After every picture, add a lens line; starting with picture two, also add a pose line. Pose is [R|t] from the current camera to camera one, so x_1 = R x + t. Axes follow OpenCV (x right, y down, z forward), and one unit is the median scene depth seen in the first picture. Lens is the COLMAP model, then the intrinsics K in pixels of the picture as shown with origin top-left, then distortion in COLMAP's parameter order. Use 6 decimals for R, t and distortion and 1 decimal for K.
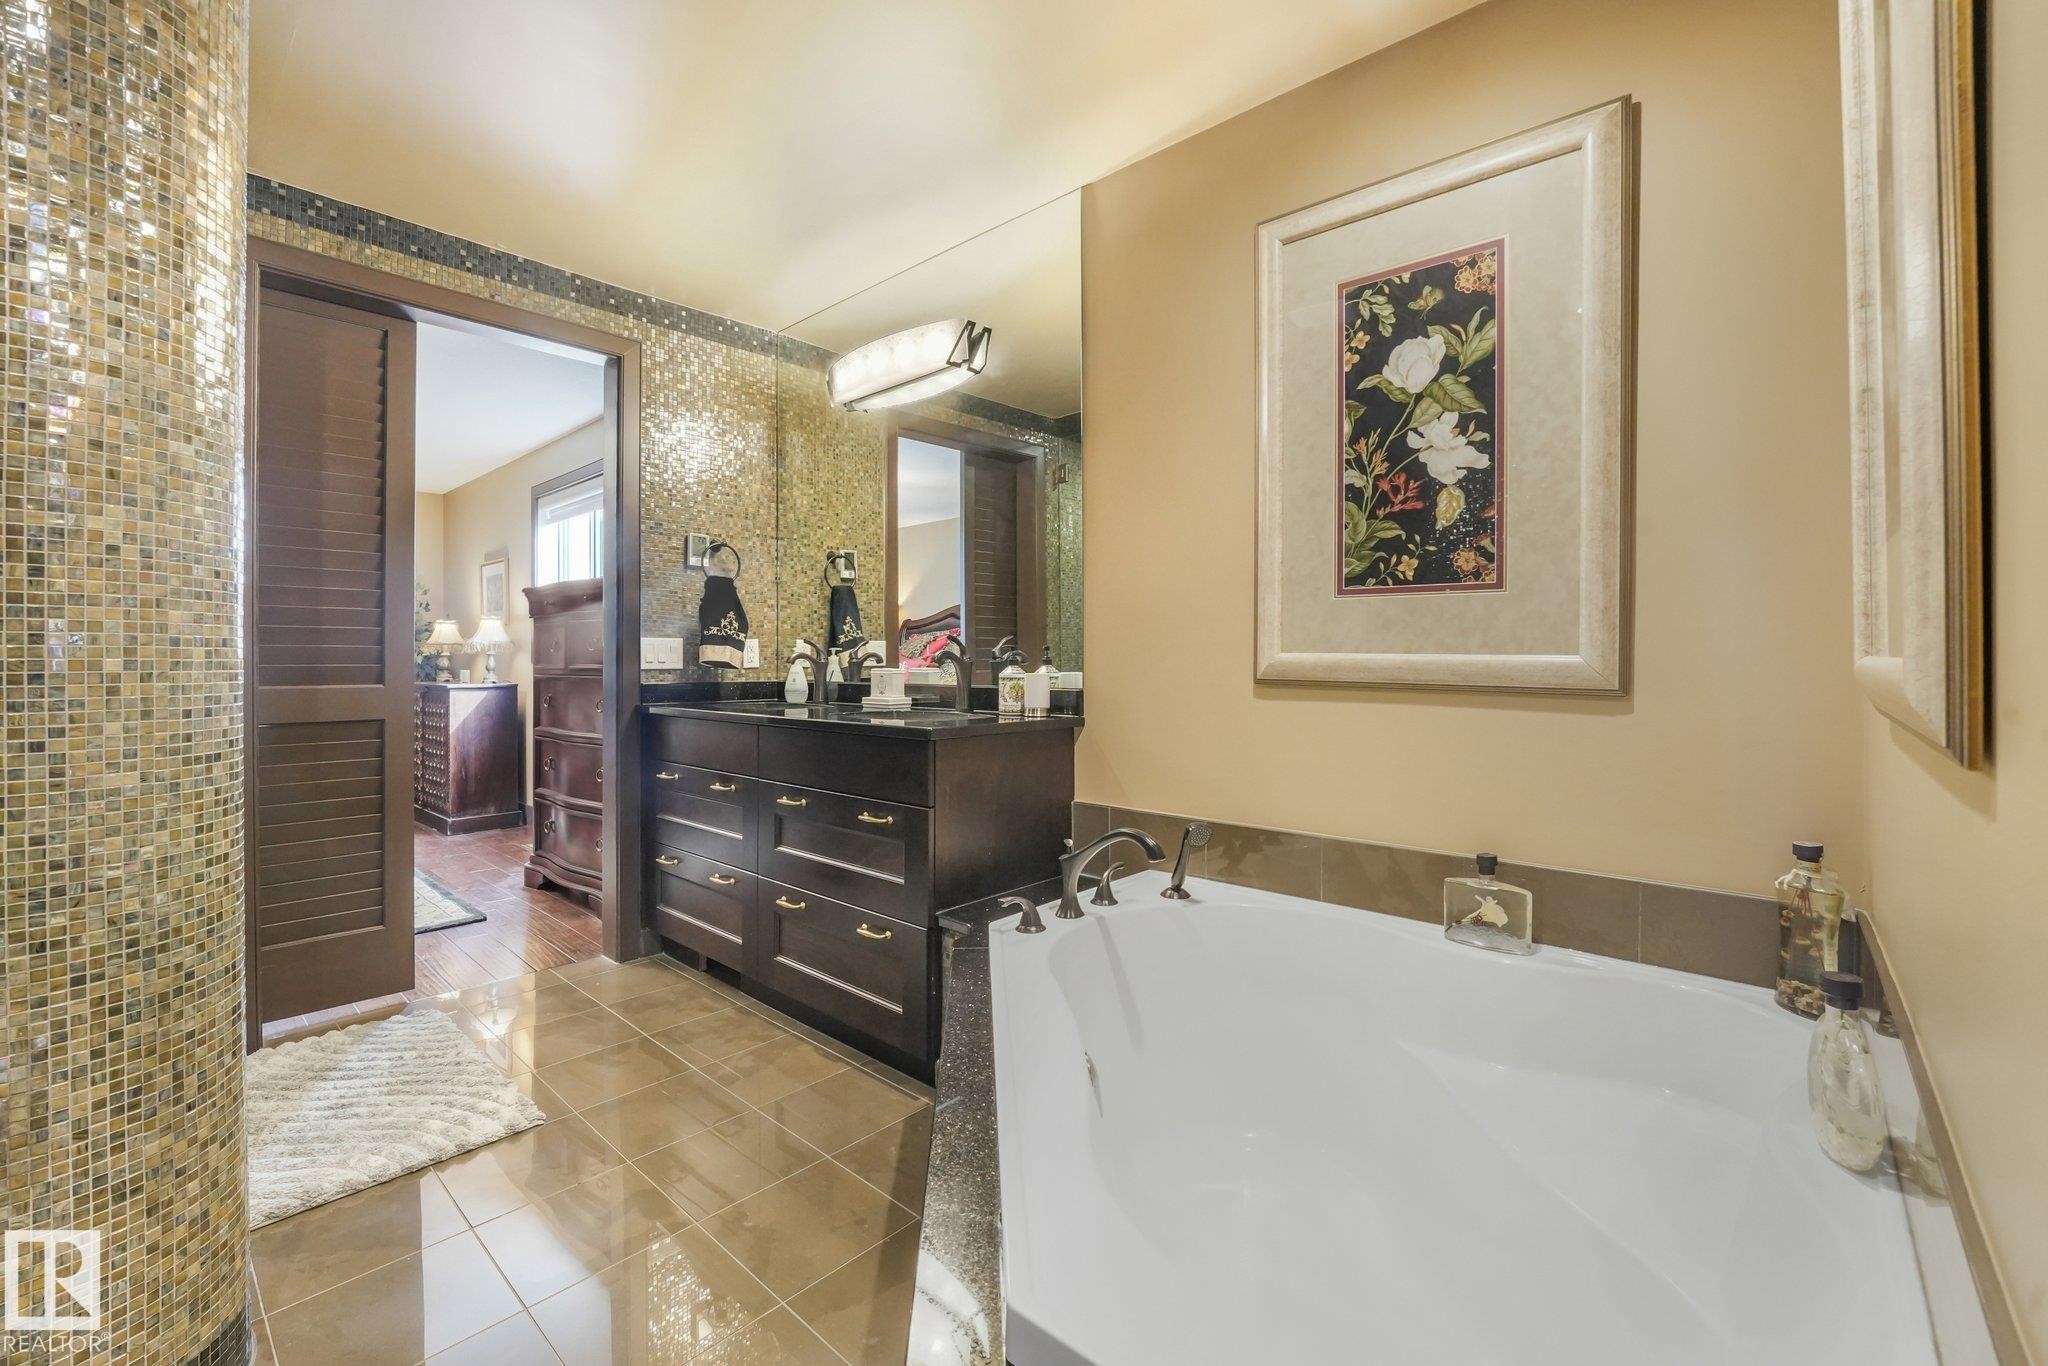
lens RADIAL K [[851.3, 0, 1024.0], [0, 851.3, 683.0], [0, 0, 1]] dist [-0.018095, 0.003861]
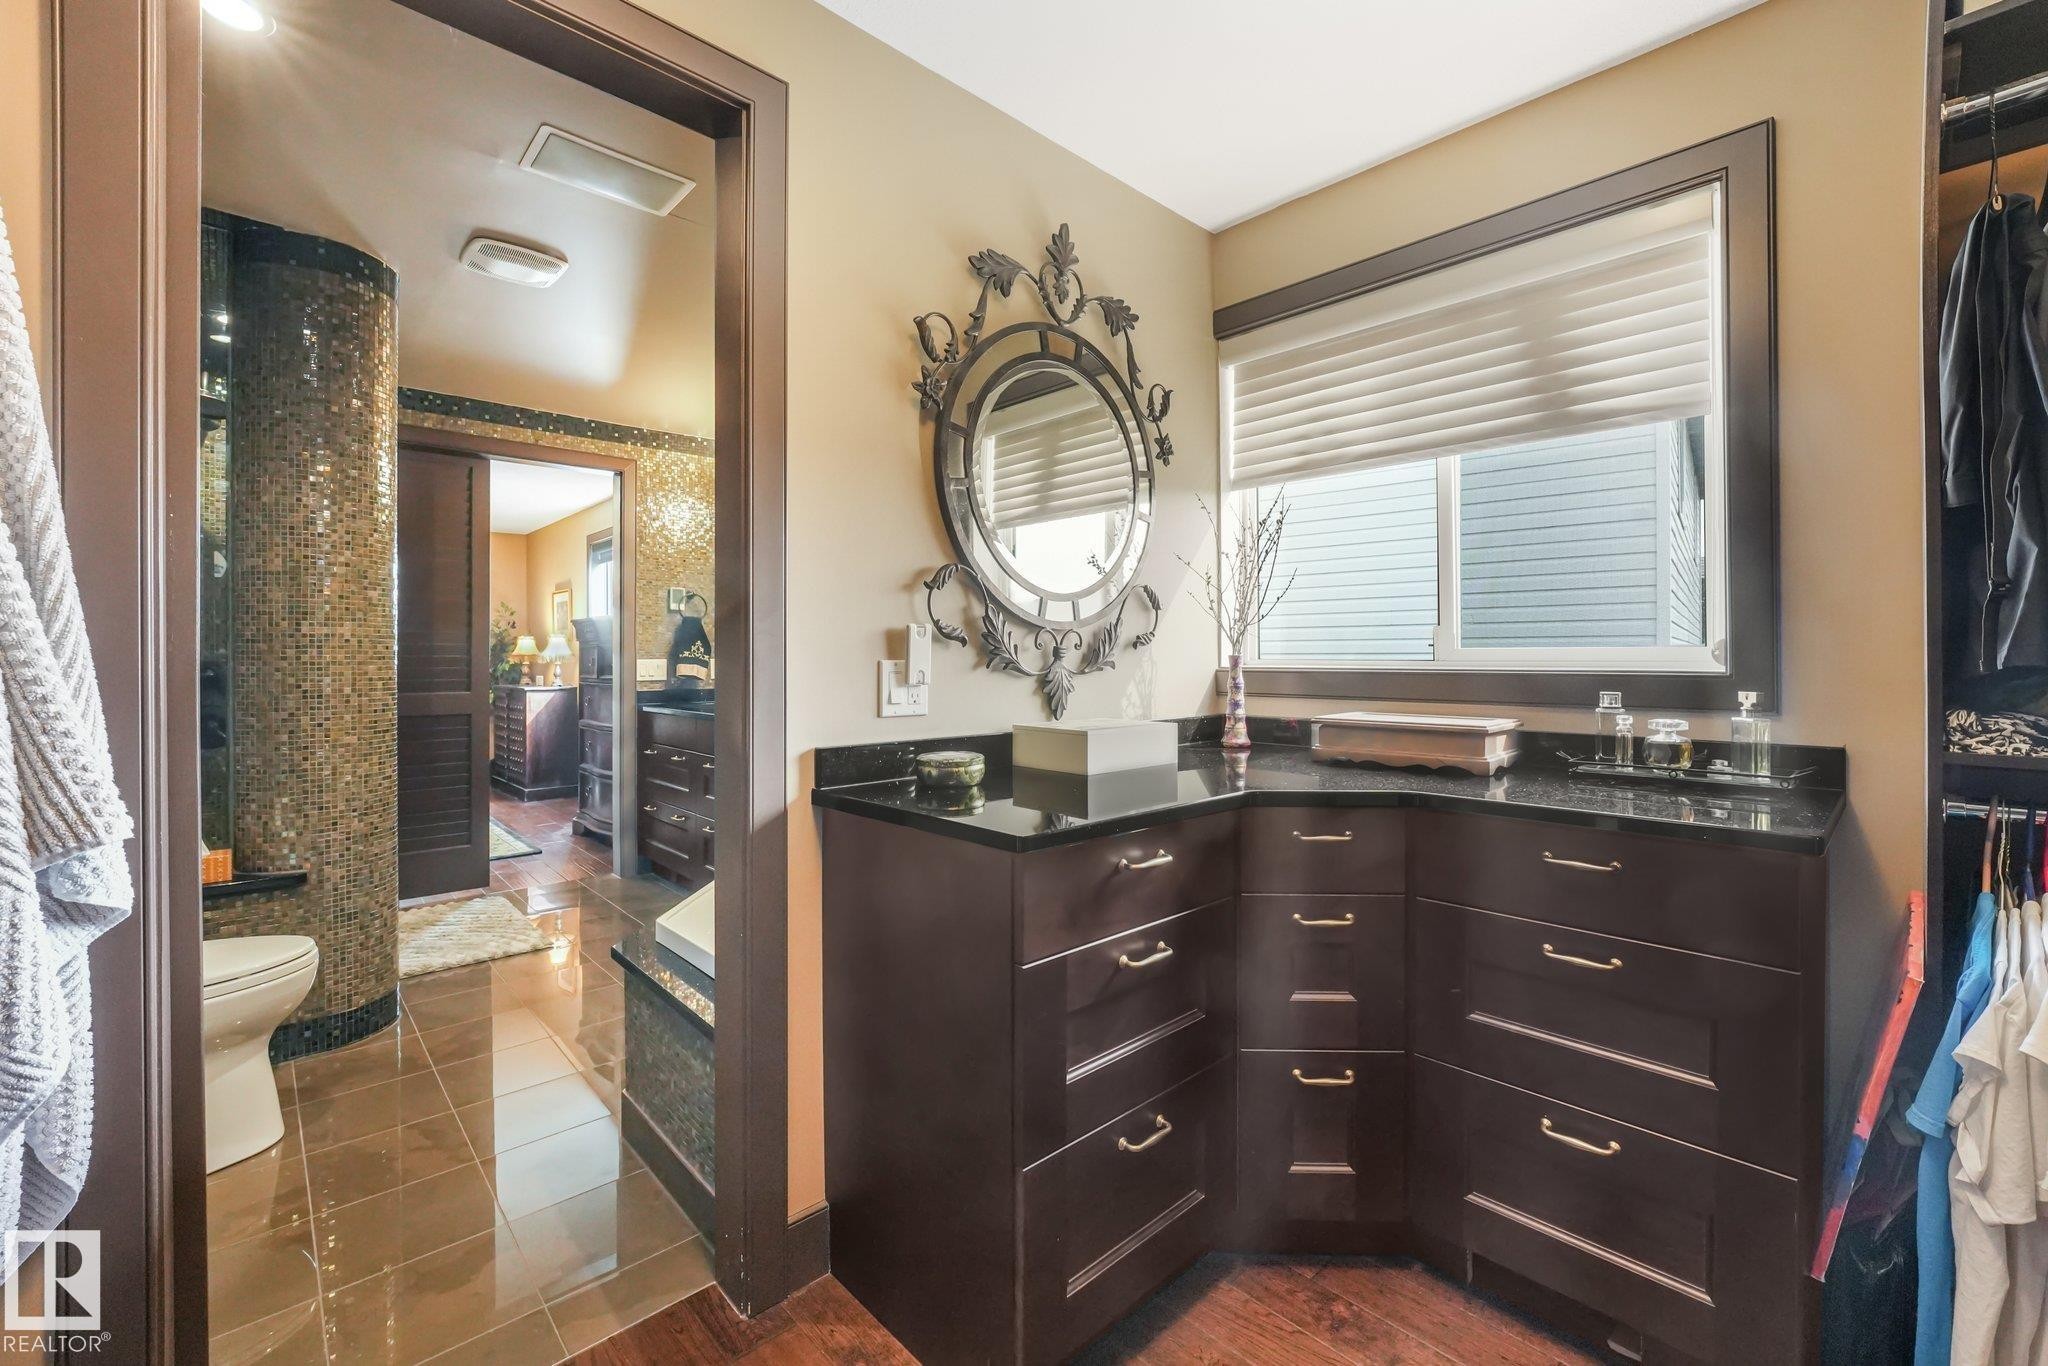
lens RADIAL K [[844.6, 0, 1024.0], [0, 844.6, 683.0], [0, 0, 1]] dist [-0.013263, 0.000952]
pose [[0.996414, 0.002030, -0.084593, 0.452413], [-0.001760, 0.999993, 0.003263, -0.024141], [0.084599, -0.003102, 0.996410, -0.533511]]
